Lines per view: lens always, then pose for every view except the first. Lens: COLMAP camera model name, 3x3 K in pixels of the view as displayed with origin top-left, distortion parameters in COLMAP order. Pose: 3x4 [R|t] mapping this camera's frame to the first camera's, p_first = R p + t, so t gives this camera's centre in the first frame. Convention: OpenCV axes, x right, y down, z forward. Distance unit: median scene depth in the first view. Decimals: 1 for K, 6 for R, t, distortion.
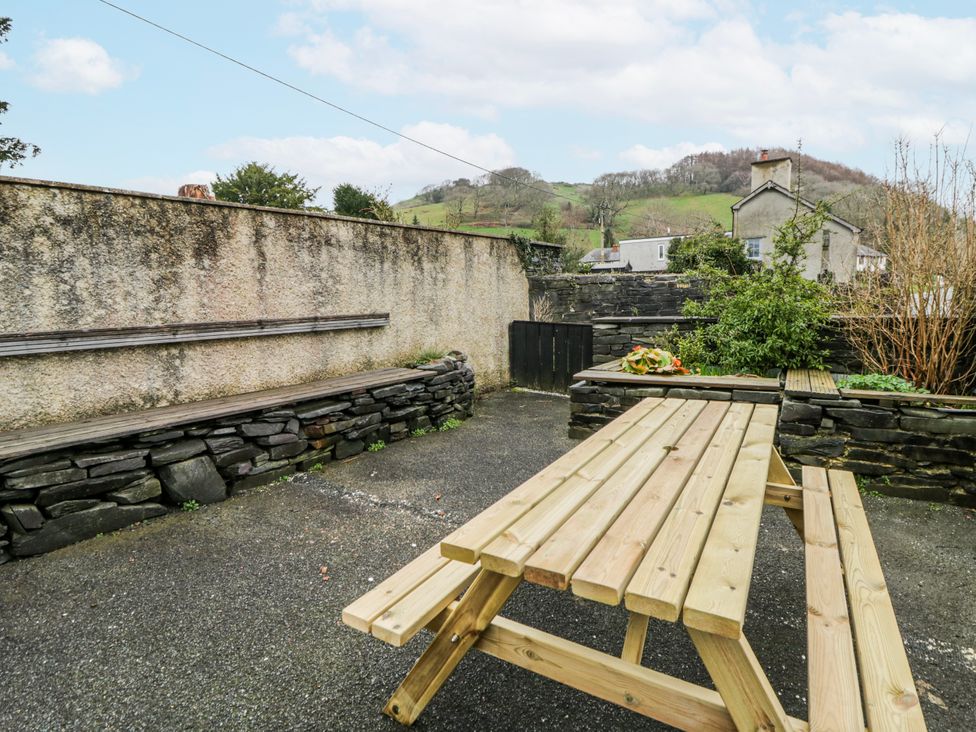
lens RADIAL K [[512.6, 0, 502.1], [0, 512.6, 355.6], [0, 0, 1]] dist [0.004035, -0.015388]
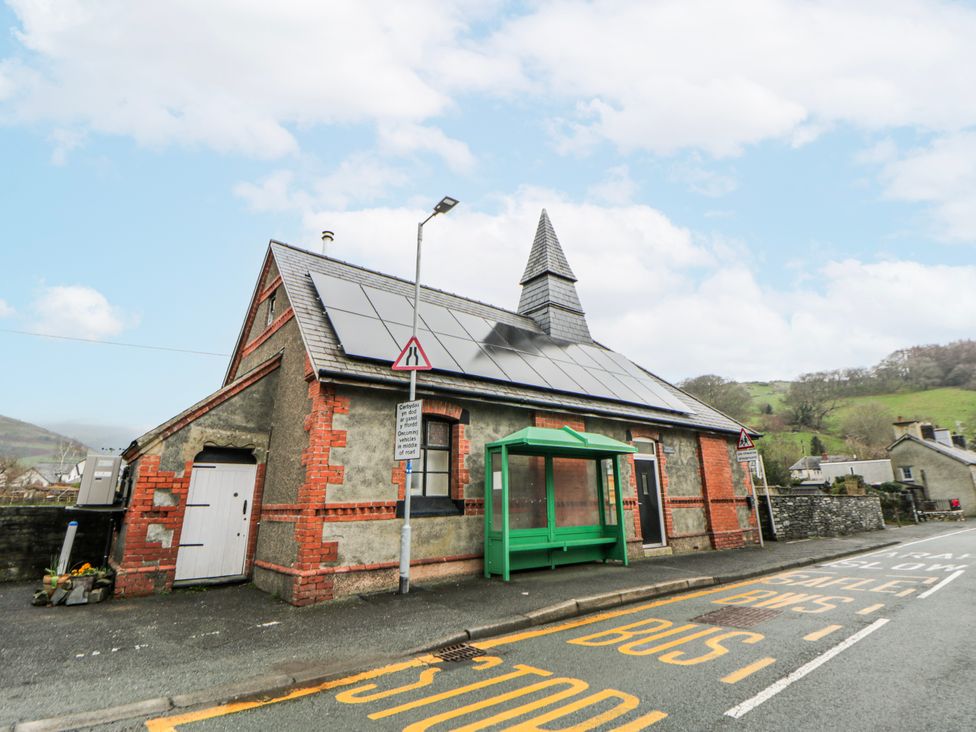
lens RADIAL K [[539.5, 0, 491.1], [0, 539.5, 321.8], [0, 0, 1]] dist [0.004723, -0.015250]
pose [[0.941612, -0.088654, -0.324818, -1.025720], [-0.055286, 0.910909, -0.408886, 0.779832], [0.332130, 0.402970, 0.852822, -6.578236]]
